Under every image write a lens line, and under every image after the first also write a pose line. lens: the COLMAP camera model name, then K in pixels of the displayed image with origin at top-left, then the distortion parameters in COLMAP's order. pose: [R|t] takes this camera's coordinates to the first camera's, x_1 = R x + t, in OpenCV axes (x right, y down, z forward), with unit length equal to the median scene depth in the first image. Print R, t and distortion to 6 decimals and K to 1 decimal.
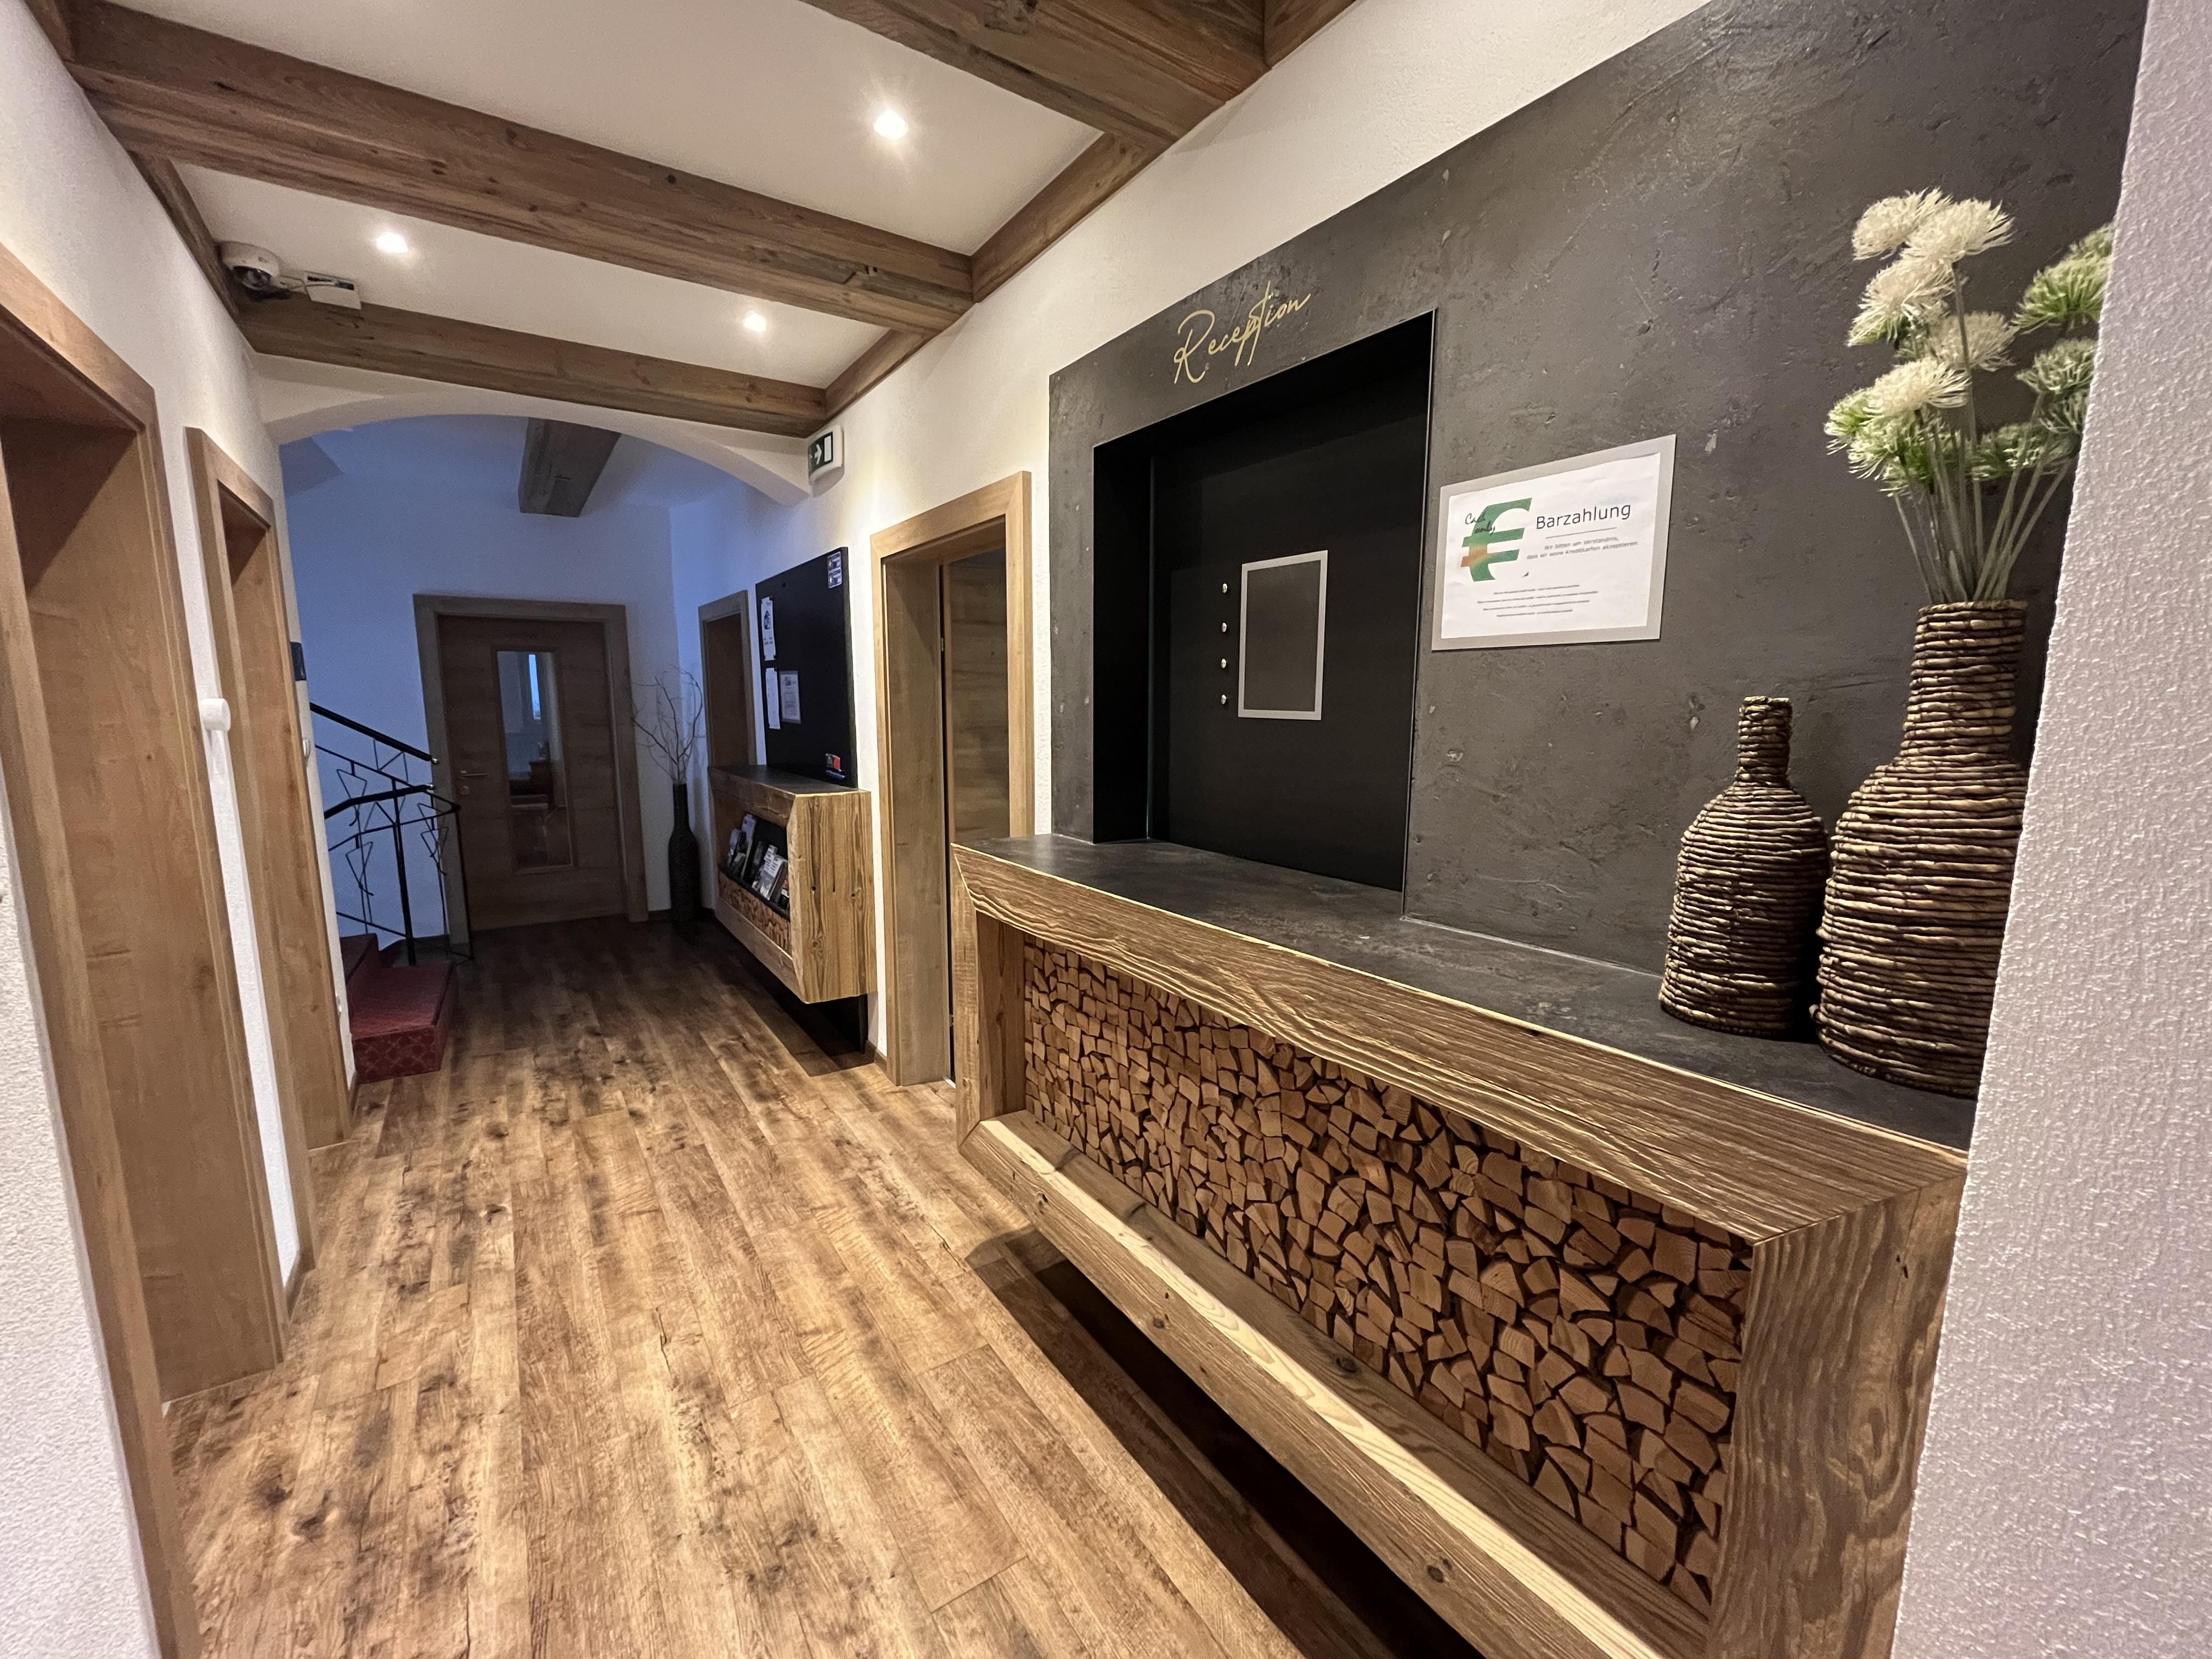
lens RADIAL K [[899.3, 0, 1103.6], [0, 899.3, 825.5], [0, 0, 1]] dist [-0.000795, -0.000774]
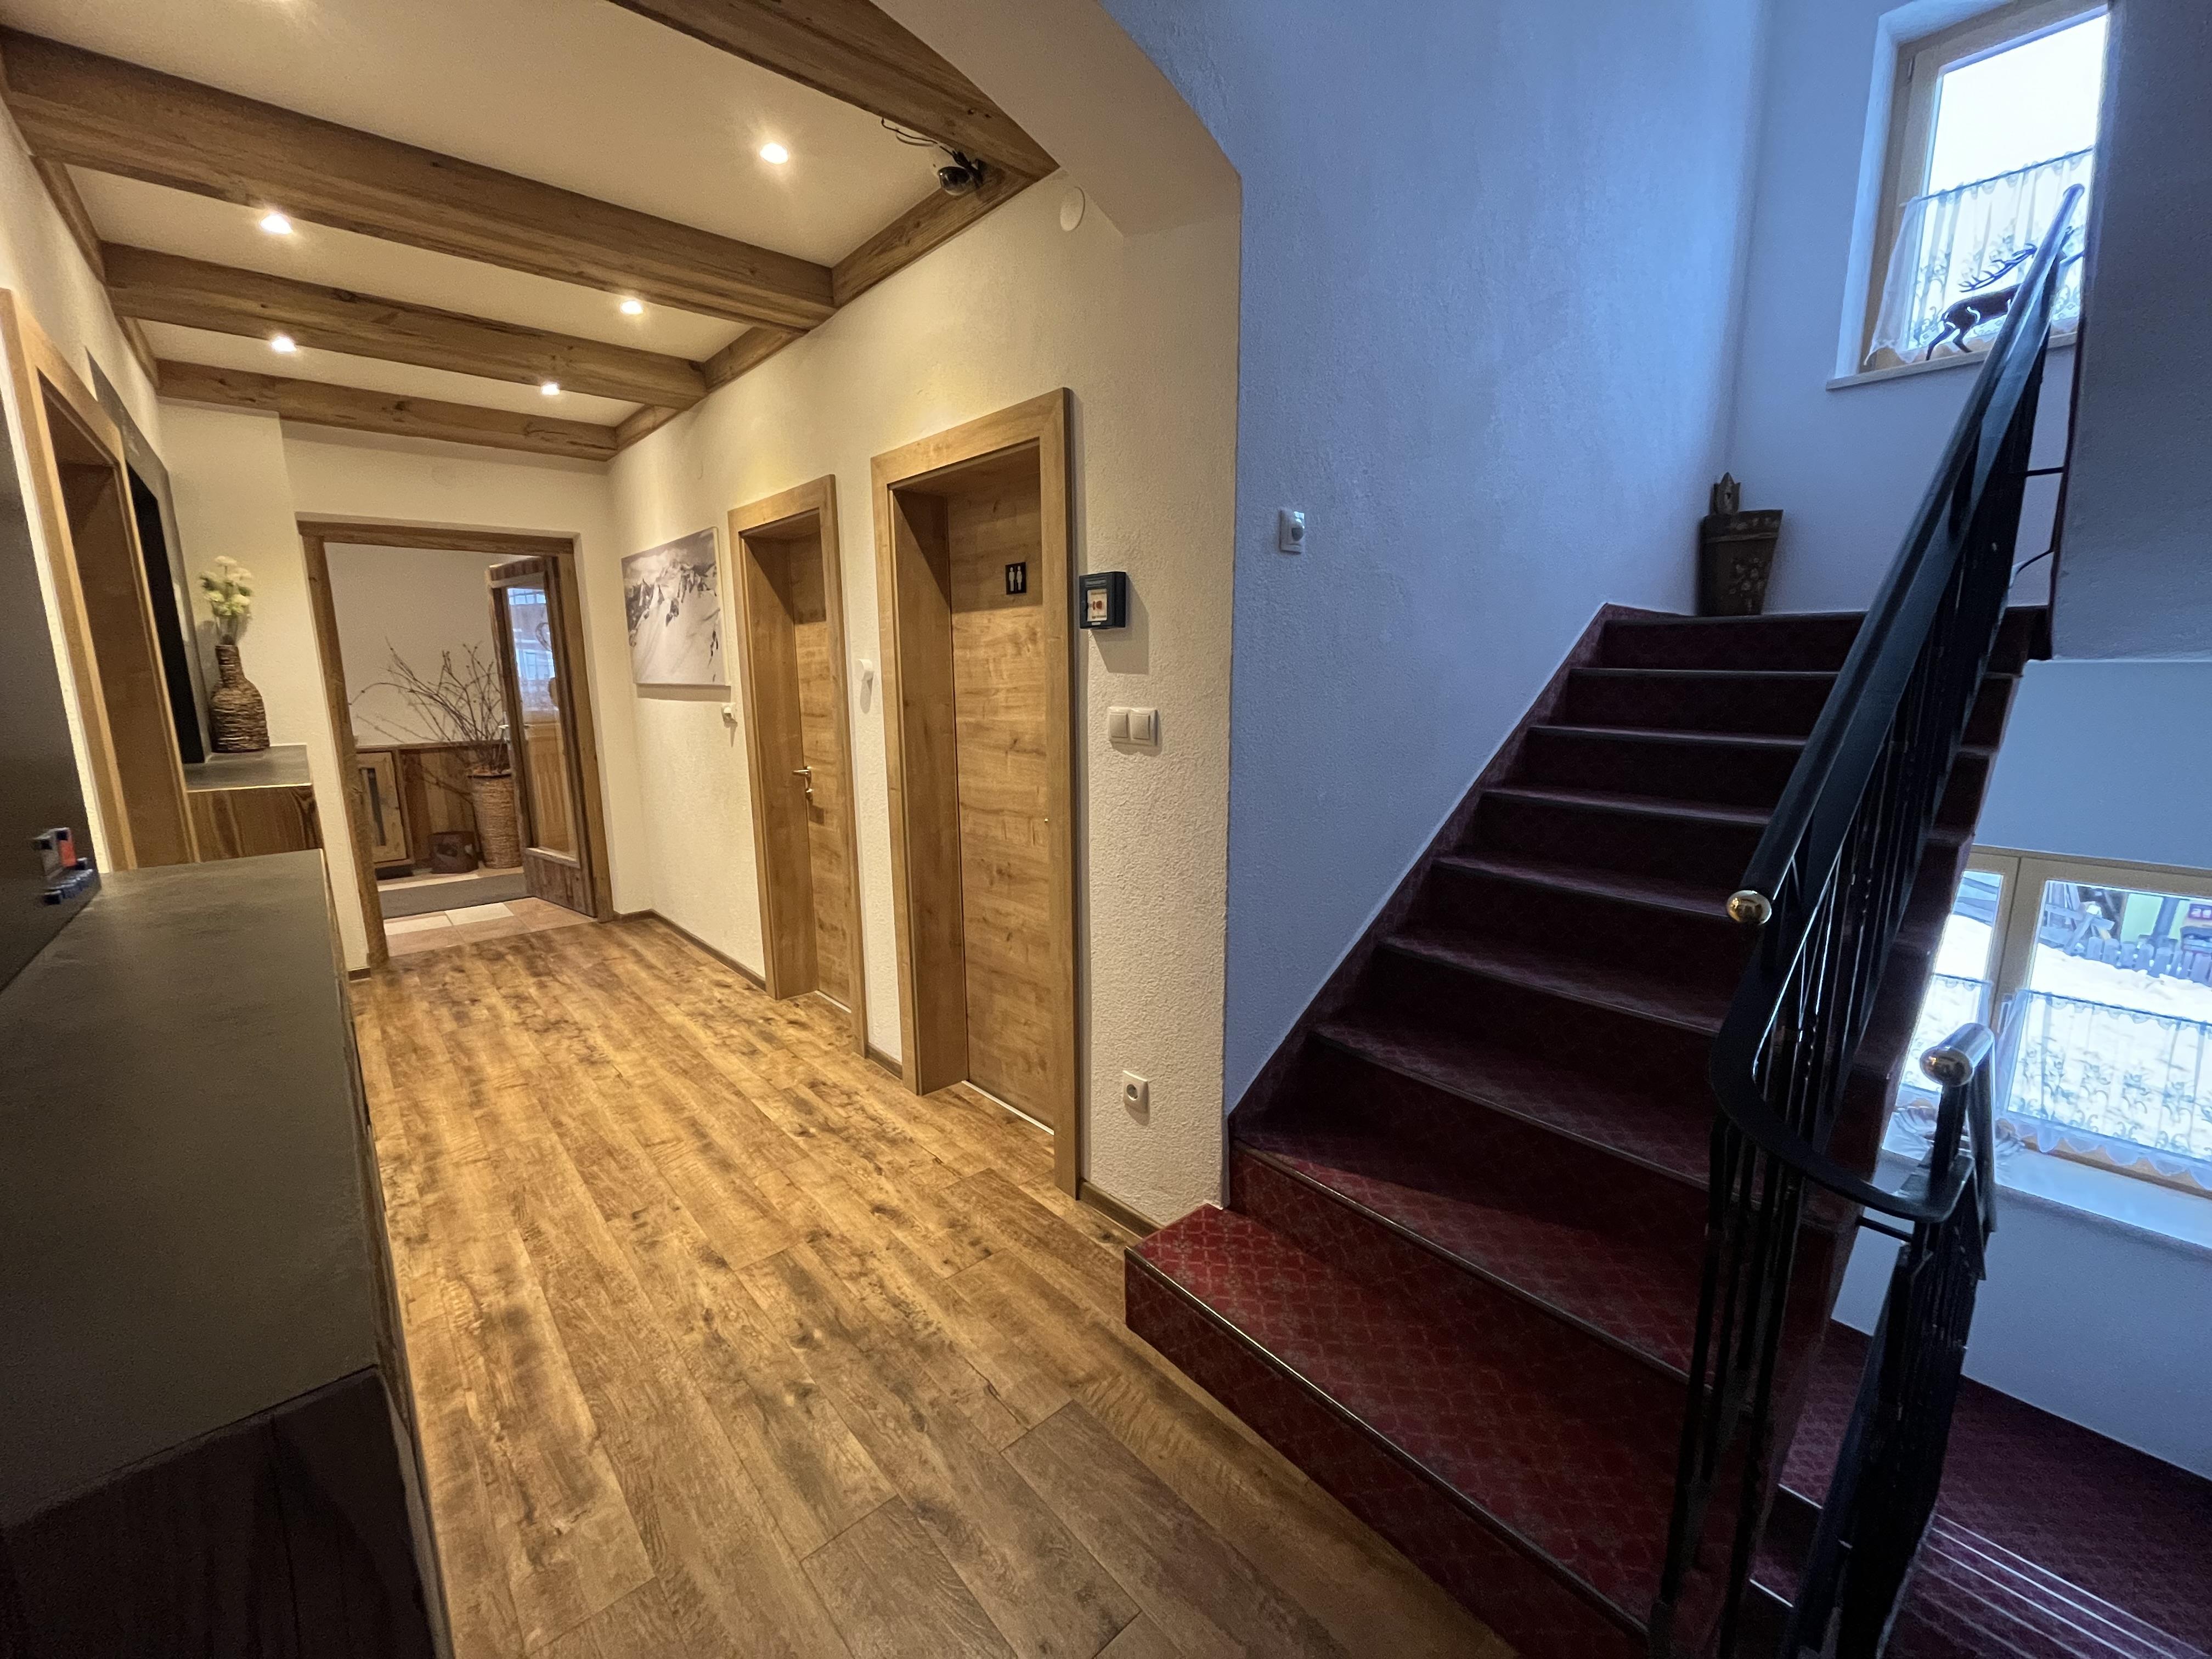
lens RADIAL K [[899.3, 0, 1110.5], [0, 899.3, 833.8], [0, 0, 1]] dist [-0.000795, -0.000774]
pose [[-0.991055, 0.032288, -0.129489, -0.916038], [-0.010419, 0.948609, 0.316278, -0.263945], [0.133046, 0.314798, -0.939788, 1.958309]]
